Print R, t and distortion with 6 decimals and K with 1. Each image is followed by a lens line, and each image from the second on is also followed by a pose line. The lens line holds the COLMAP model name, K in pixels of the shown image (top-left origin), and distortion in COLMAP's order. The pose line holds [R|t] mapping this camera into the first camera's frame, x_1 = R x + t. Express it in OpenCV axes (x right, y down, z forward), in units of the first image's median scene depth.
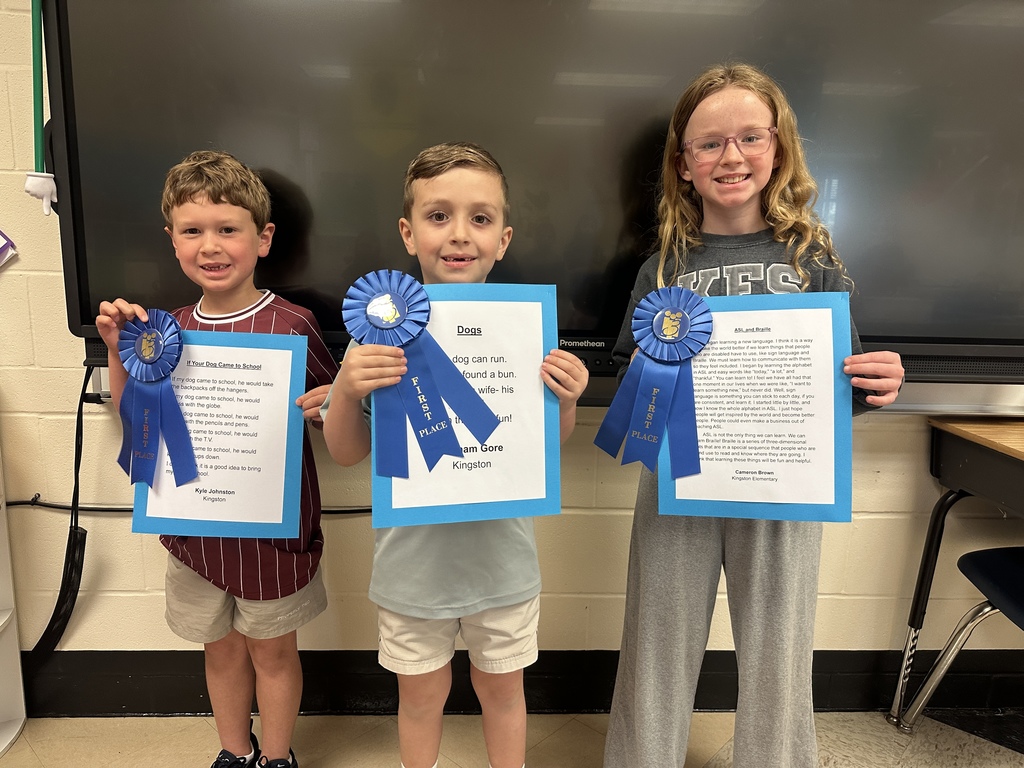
lens RADIAL K [[727.7, 0, 512.0], [0, 727.7, 384.0], [0, 0, 1]] dist [0.003103, -0.002089]
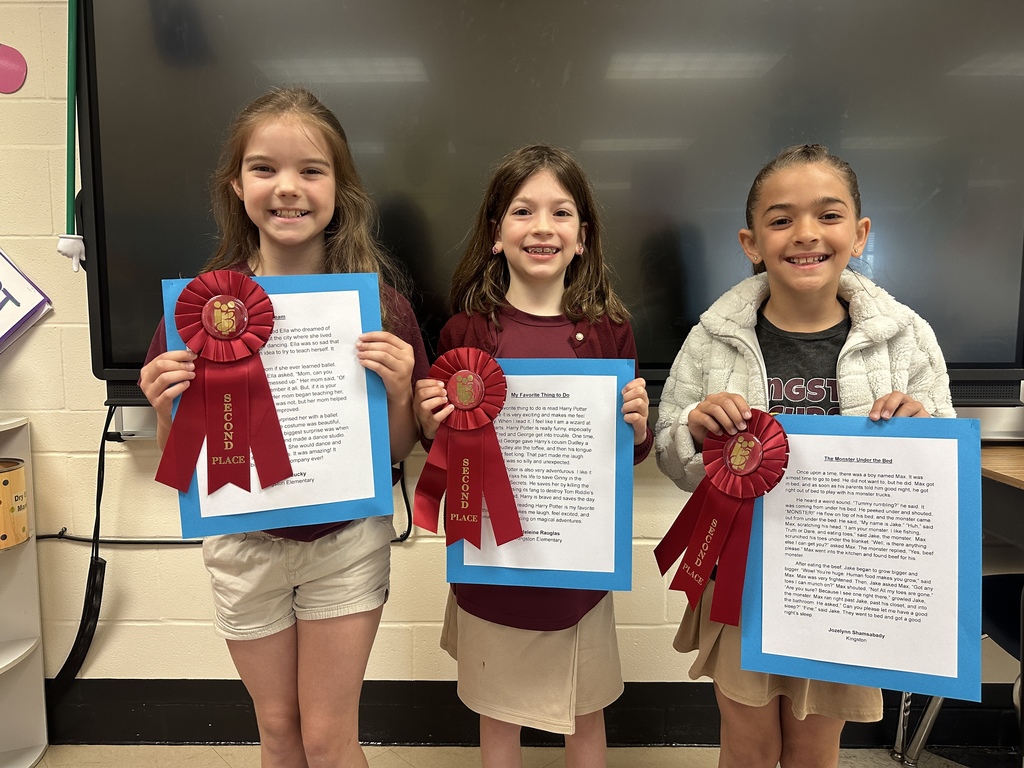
lens RADIAL K [[727.7, 0, 512.0], [0, 727.7, 384.0], [0, 0, 1]] dist [0.003103, -0.002089]
pose [[0.997907, -0.022199, -0.060743, 0.081673], [0.016865, 0.996069, -0.086963, 0.041308], [0.062434, 0.085757, 0.994358, -0.053716]]
